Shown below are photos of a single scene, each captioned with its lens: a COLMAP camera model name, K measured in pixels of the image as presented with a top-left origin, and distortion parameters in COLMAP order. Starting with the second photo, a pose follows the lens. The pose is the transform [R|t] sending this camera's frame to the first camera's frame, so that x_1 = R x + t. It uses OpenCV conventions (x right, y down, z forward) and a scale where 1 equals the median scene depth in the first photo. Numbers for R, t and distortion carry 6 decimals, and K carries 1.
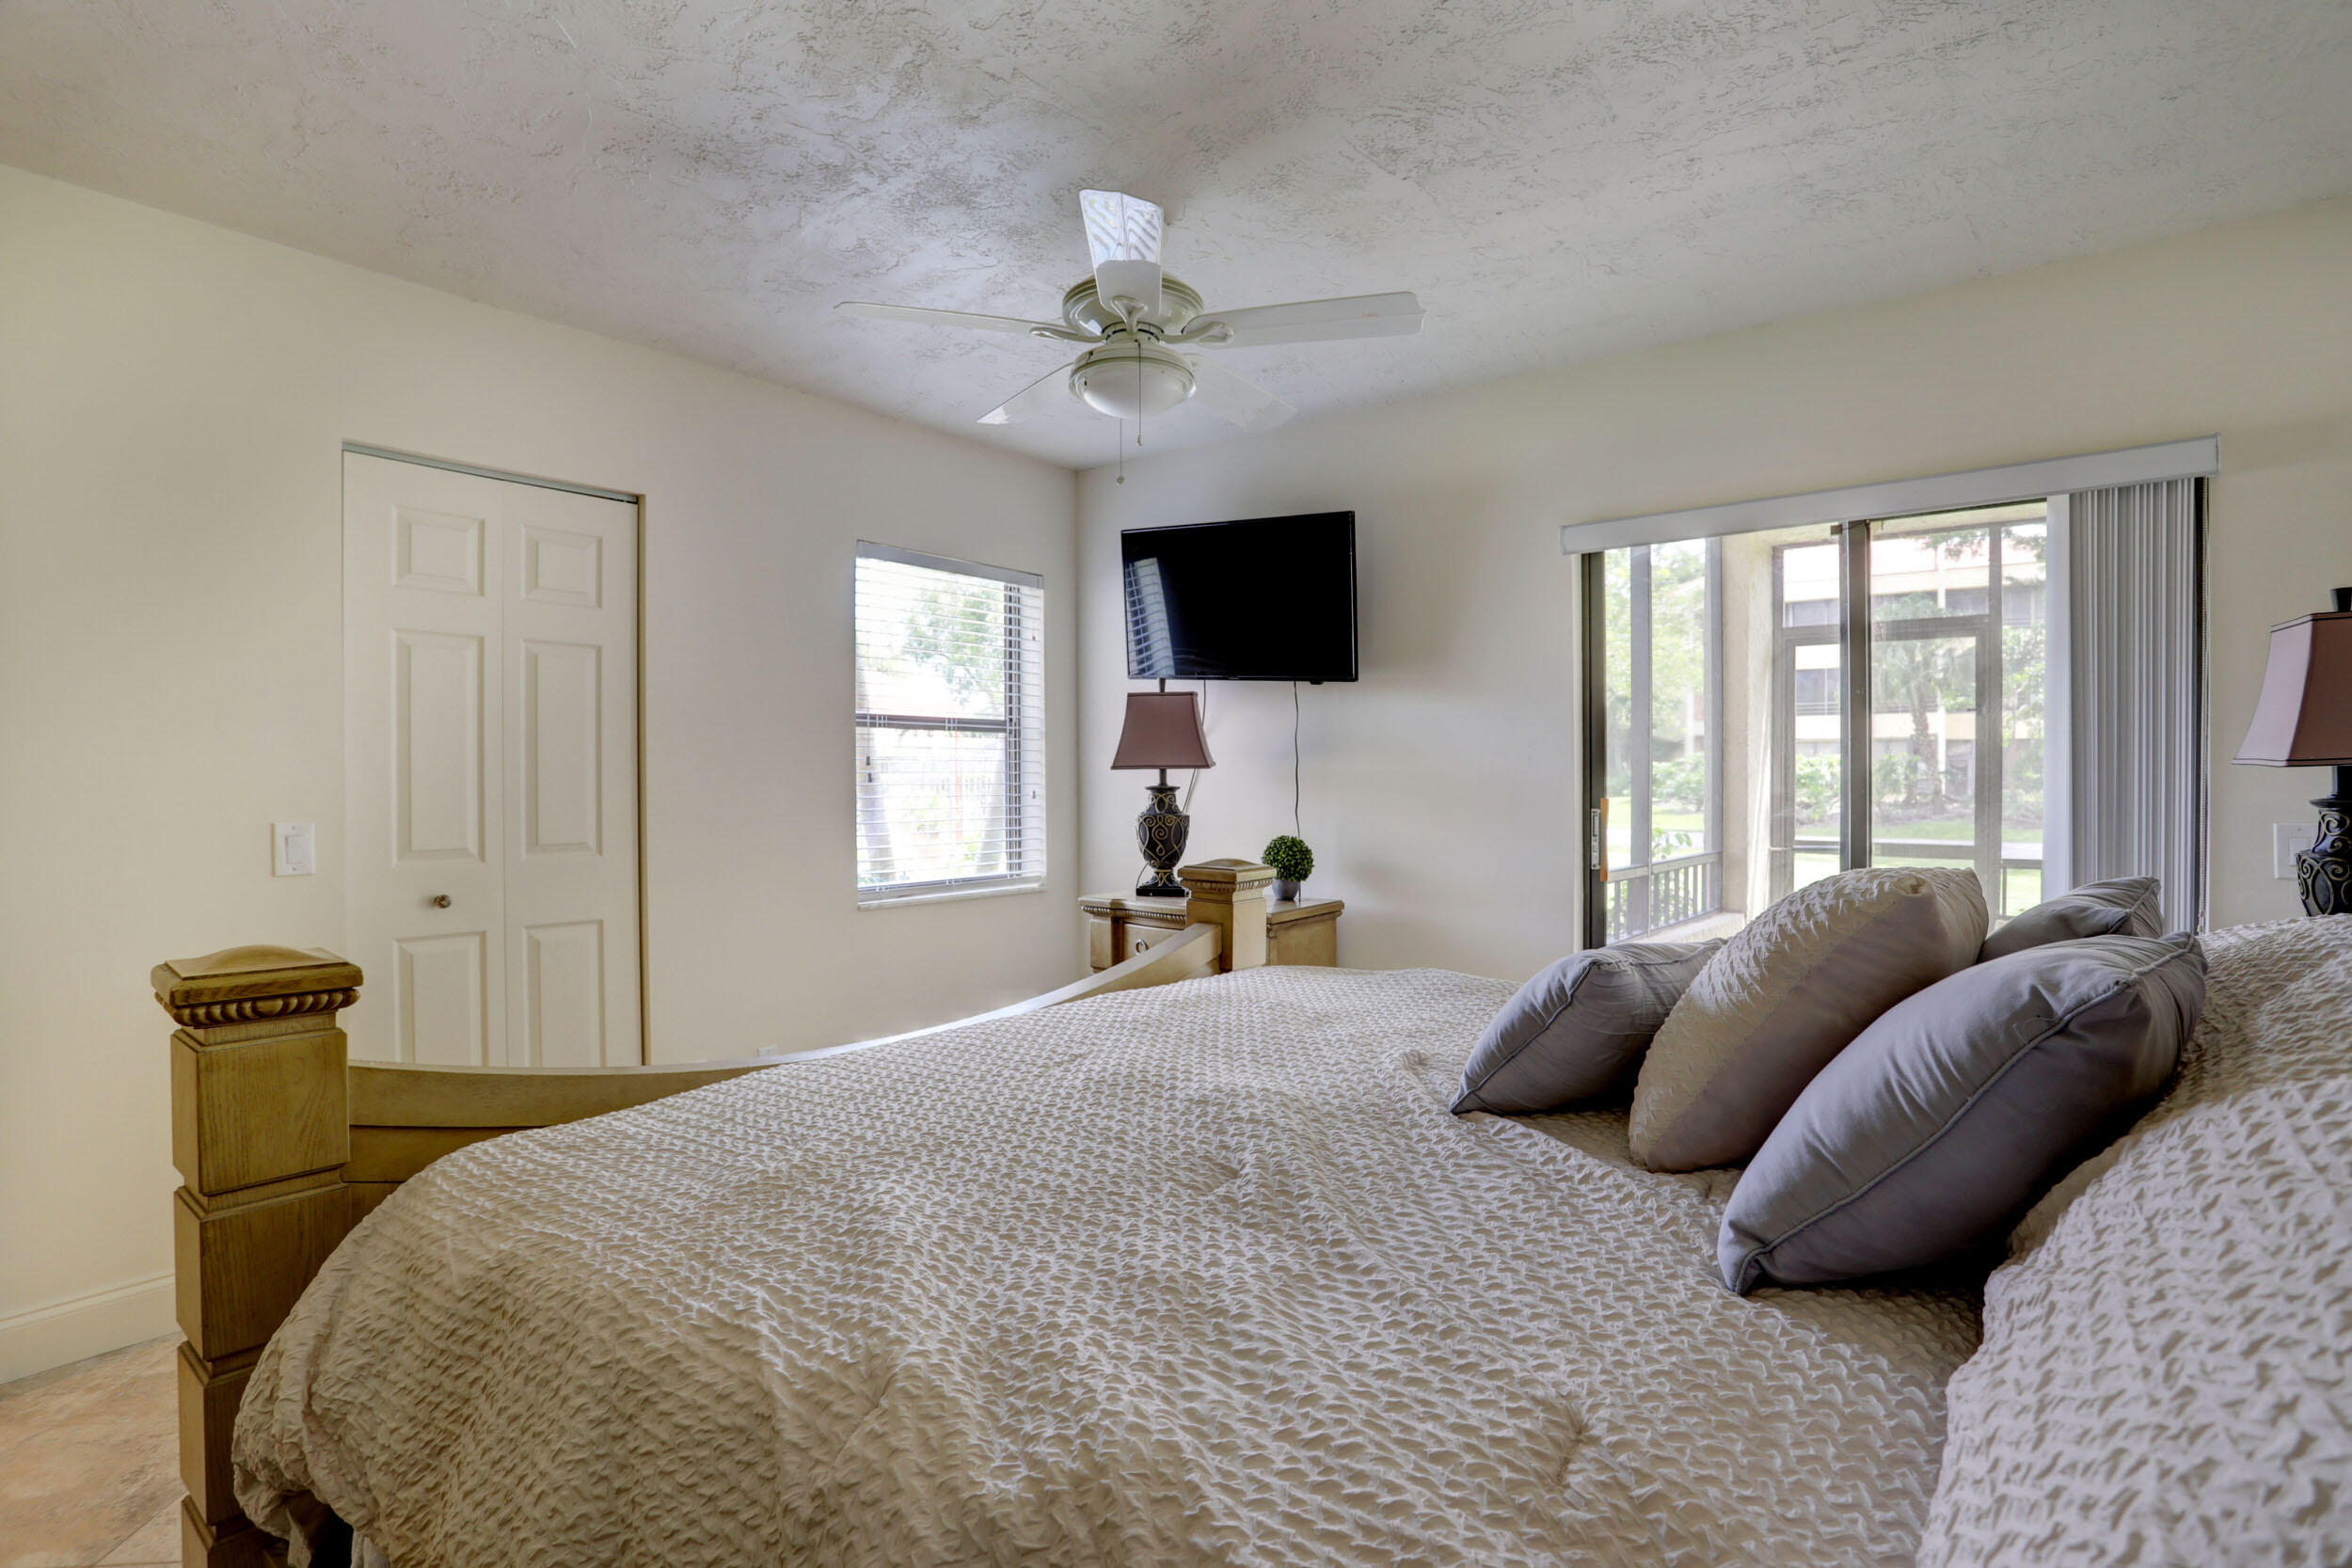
lens RADIAL K [[1133.4, 0, 1180.1], [0, 1133.4, 787.7], [0, 0, 1]] dist [-0.073323, 0.029320]
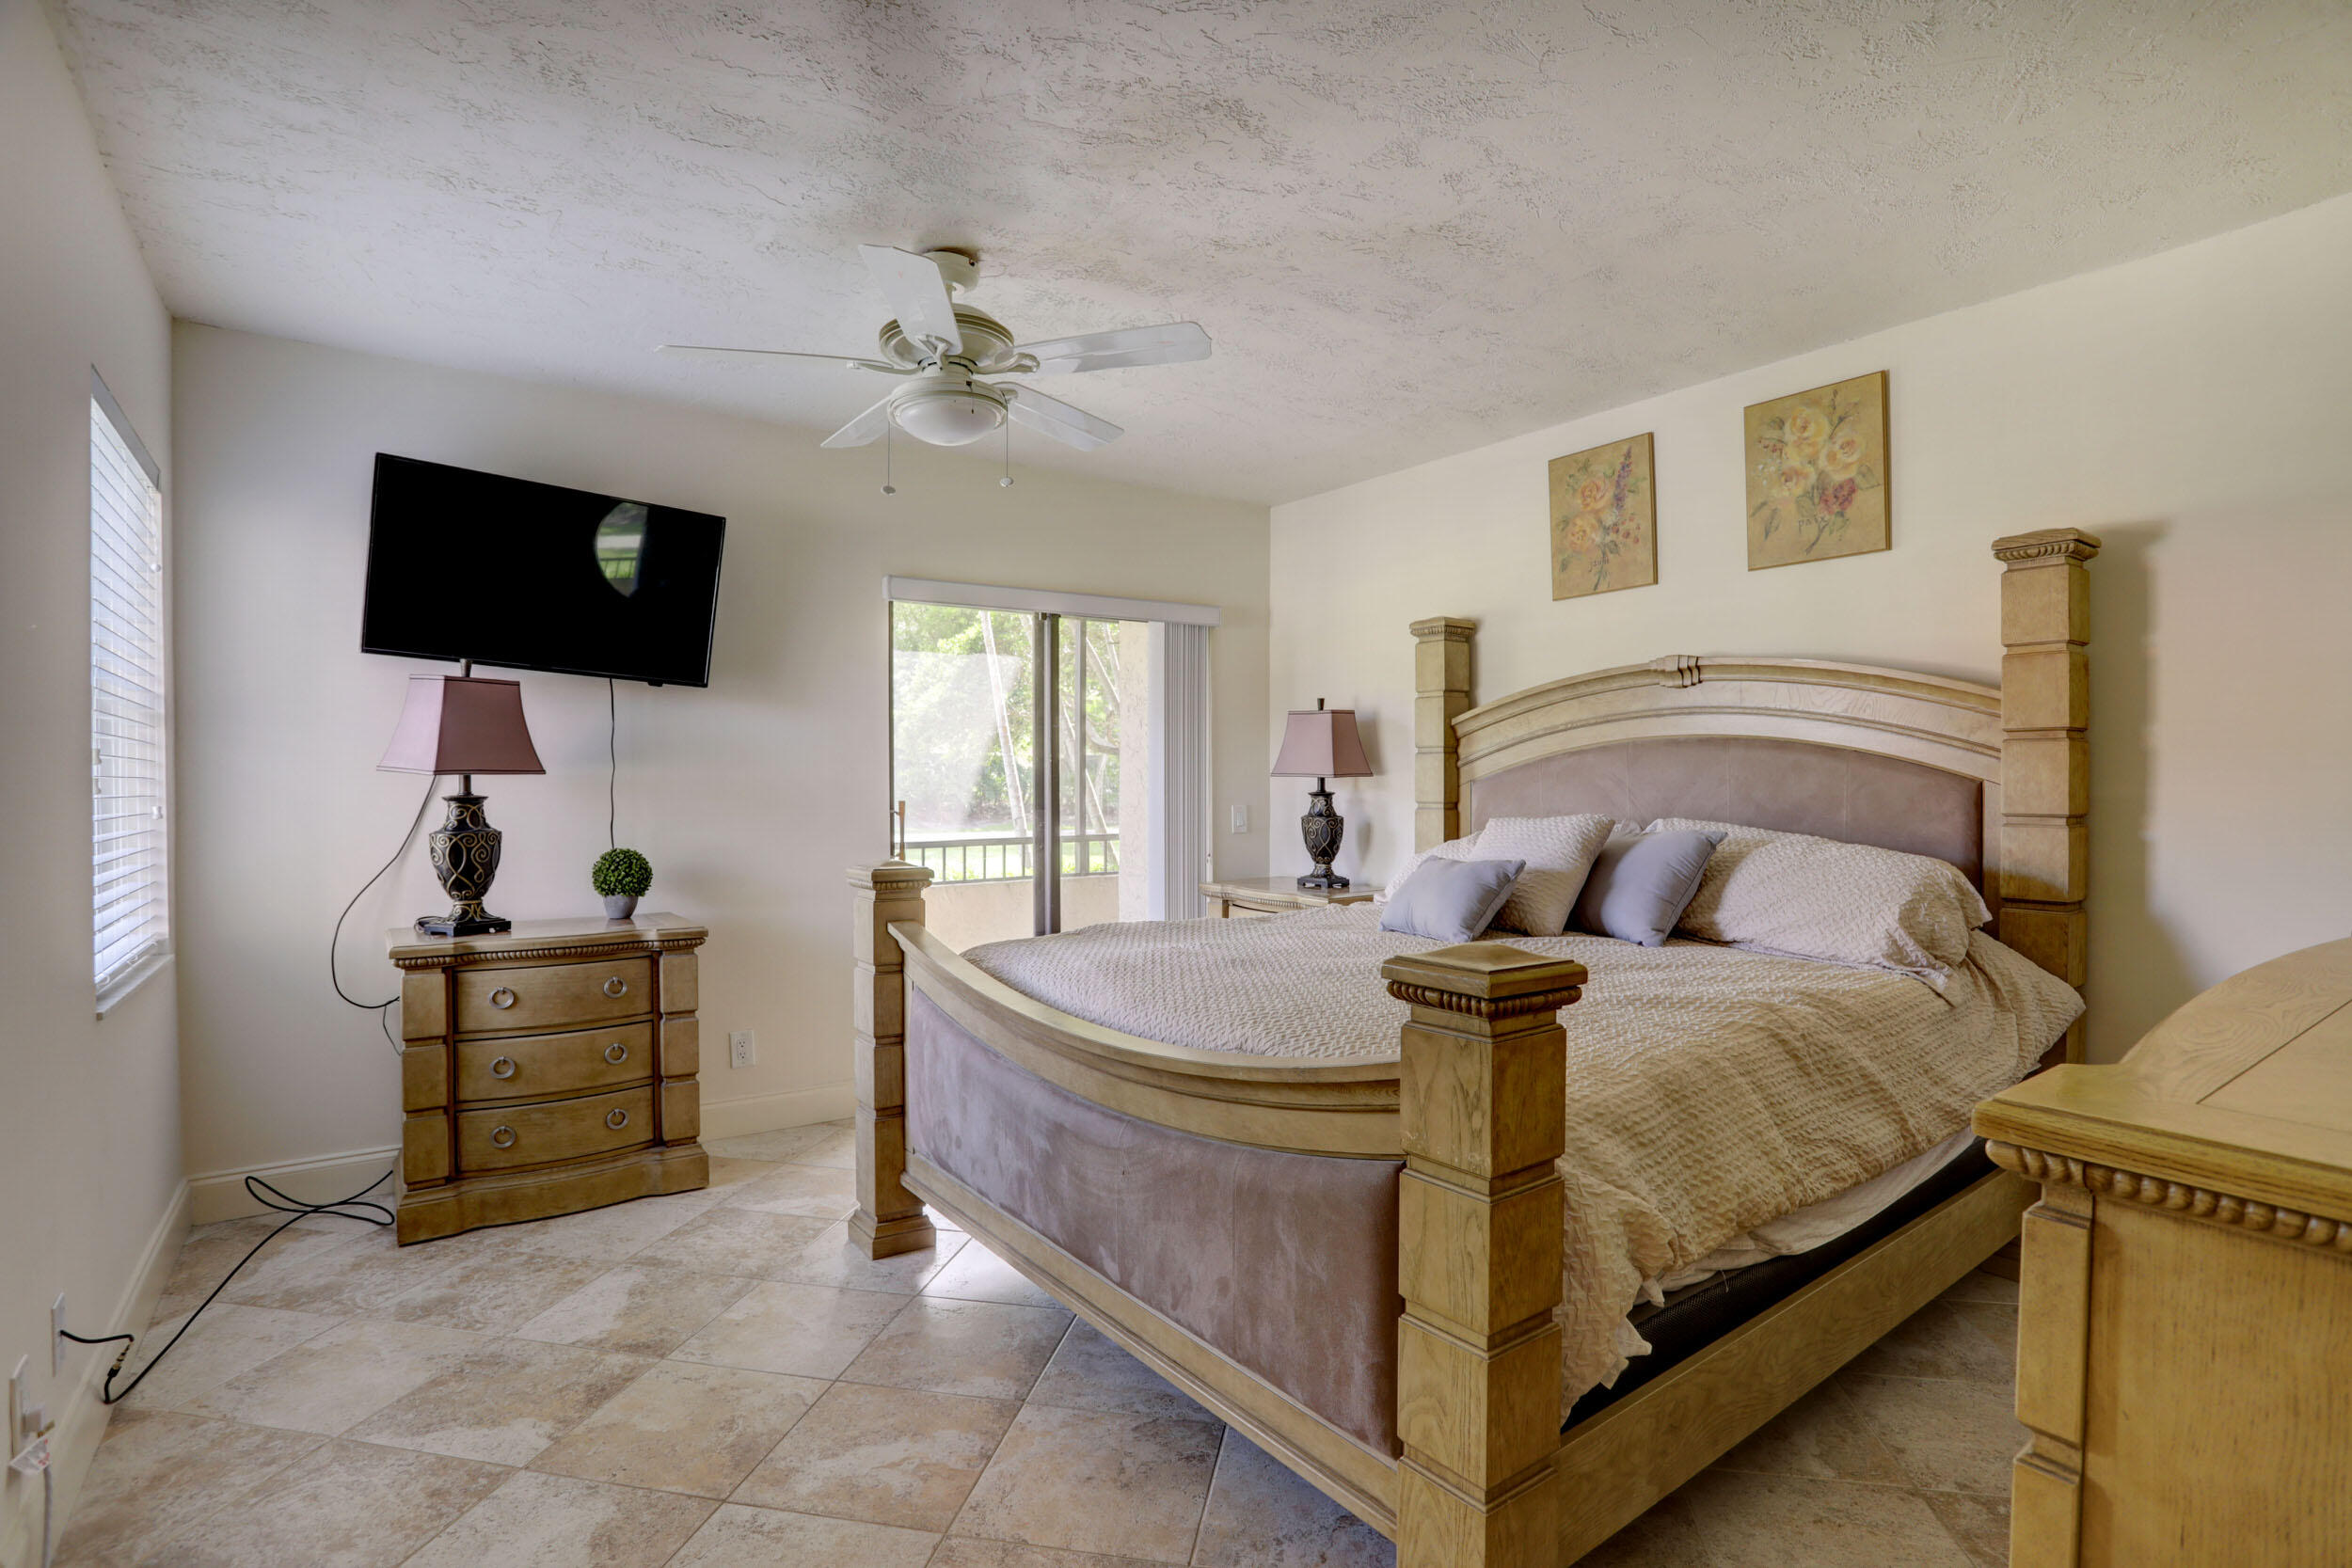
lens RADIAL K [[1133.4, 0, 1180.1], [0, 1133.4, 787.7], [0, 0, 1]] dist [-0.073323, 0.029320]
pose [[0.270488, -0.003777, 0.962716, -0.650094], [0.008951, 0.999959, 0.001408, -0.004058], [-0.962682, 0.008237, 0.270511, 0.328520]]
